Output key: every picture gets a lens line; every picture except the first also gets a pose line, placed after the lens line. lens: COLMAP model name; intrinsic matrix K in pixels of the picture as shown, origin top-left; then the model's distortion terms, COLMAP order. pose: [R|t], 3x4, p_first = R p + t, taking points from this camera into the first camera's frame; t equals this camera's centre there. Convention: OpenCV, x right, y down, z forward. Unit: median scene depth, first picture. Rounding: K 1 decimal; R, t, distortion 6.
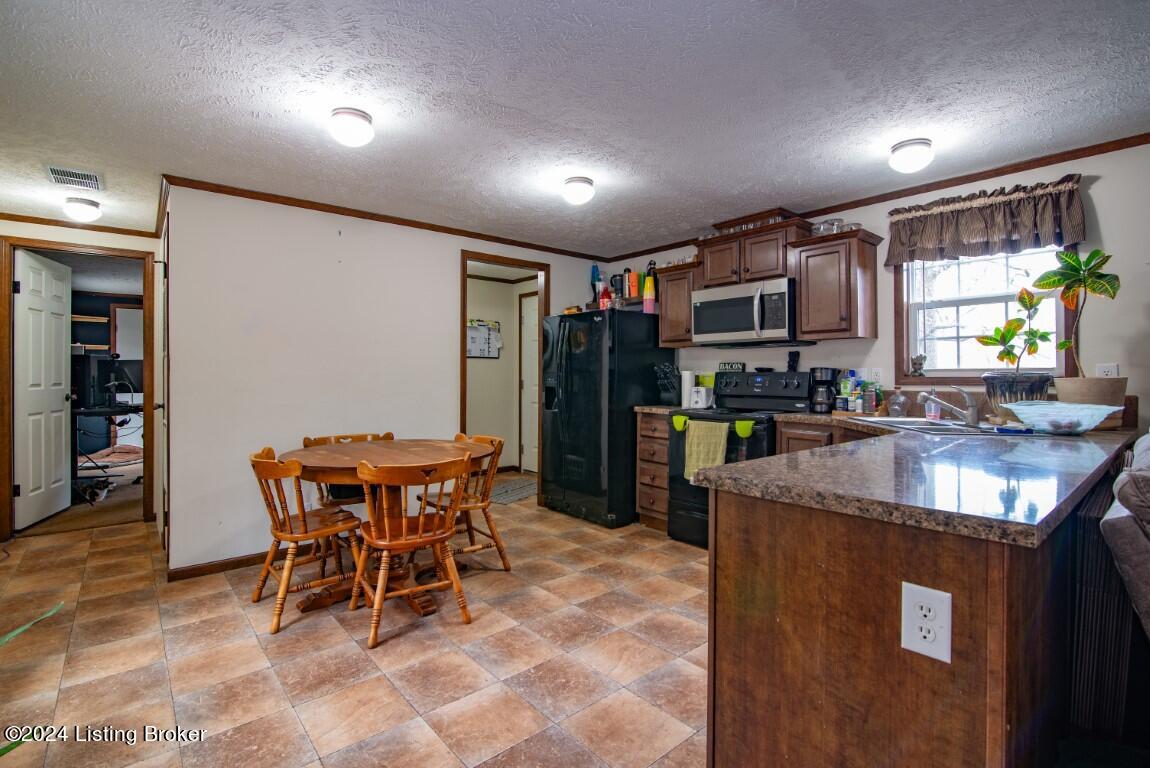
lens RADIAL K [[541.2, 0, 575.0], [0, 541.2, 384.0], [0, 0, 1]] dist [-0.001968, -0.000088]
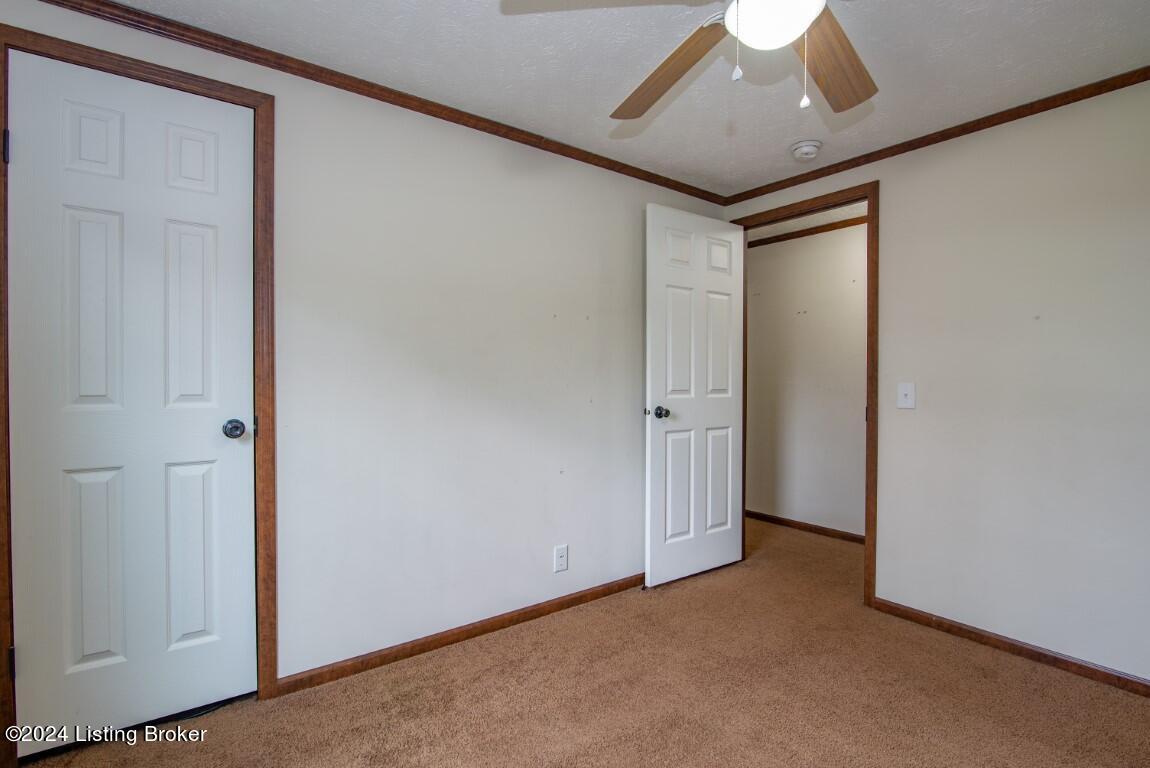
lens RADIAL K [[541.2, 0, 575.0], [0, 541.2, 384.0], [0, 0, 1]] dist [-0.001968, -0.000088]
pose [[0.193497, 0.012433, -0.981022, -0.287123], [-0.019750, 0.999766, 0.008775, -0.010988], [0.980902, 0.017677, 0.193697, 0.665880]]
